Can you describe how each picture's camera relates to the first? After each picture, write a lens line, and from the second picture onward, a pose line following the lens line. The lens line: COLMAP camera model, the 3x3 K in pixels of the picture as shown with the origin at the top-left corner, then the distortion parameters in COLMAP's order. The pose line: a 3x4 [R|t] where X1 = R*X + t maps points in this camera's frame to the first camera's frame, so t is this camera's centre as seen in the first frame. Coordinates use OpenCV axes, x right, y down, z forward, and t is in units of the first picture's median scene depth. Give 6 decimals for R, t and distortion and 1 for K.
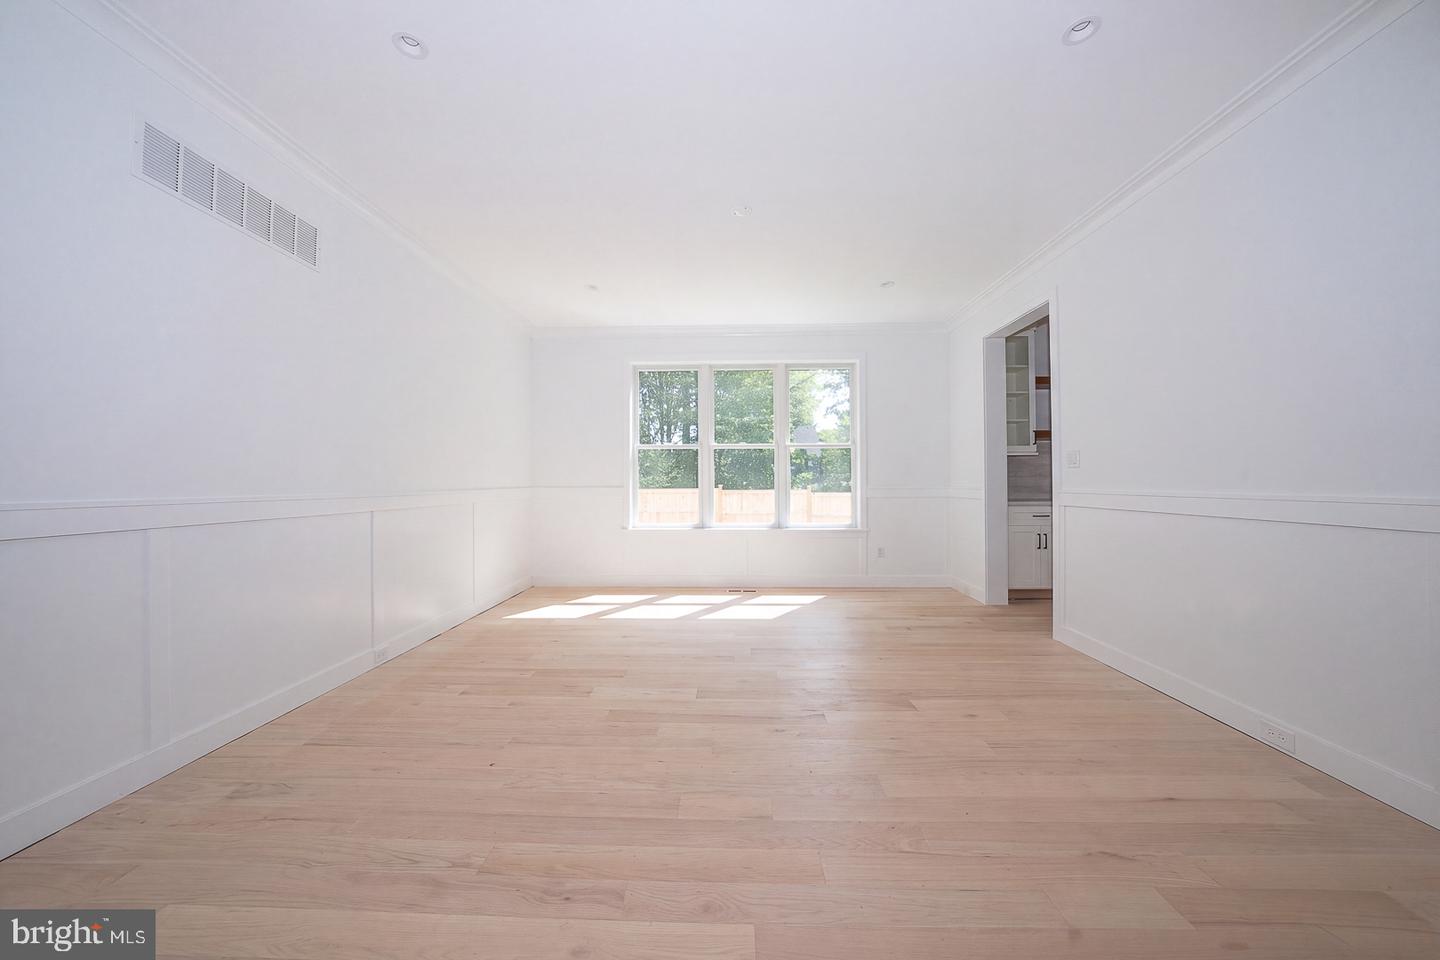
lens RADIAL K [[491.7, 0, 721.1], [0, 491.7, 469.4], [0, 0, 1]] dist [-0.010518, 0.000701]
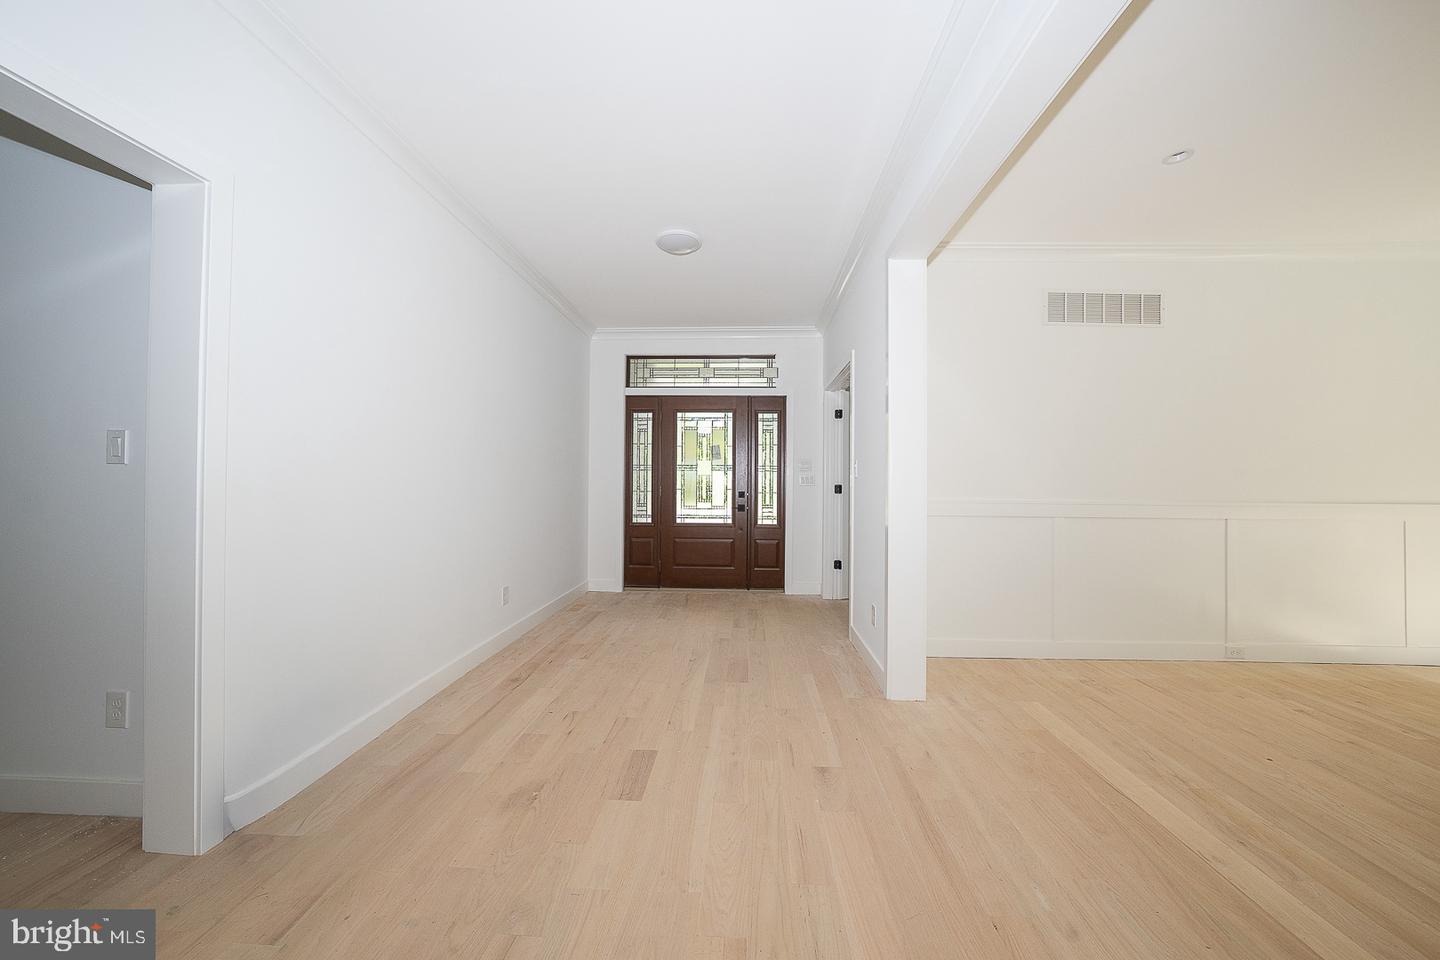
lens RADIAL K [[491.7, 0, 724.2], [0, 491.7, 478.3], [0, 0, 1]] dist [-0.010518, 0.000701]
pose [[-0.011526, -0.009213, -0.999891, 0.470961], [0.026821, 0.999595, -0.009519, -0.035710], [0.999574, -0.026928, -0.011274, -0.140831]]
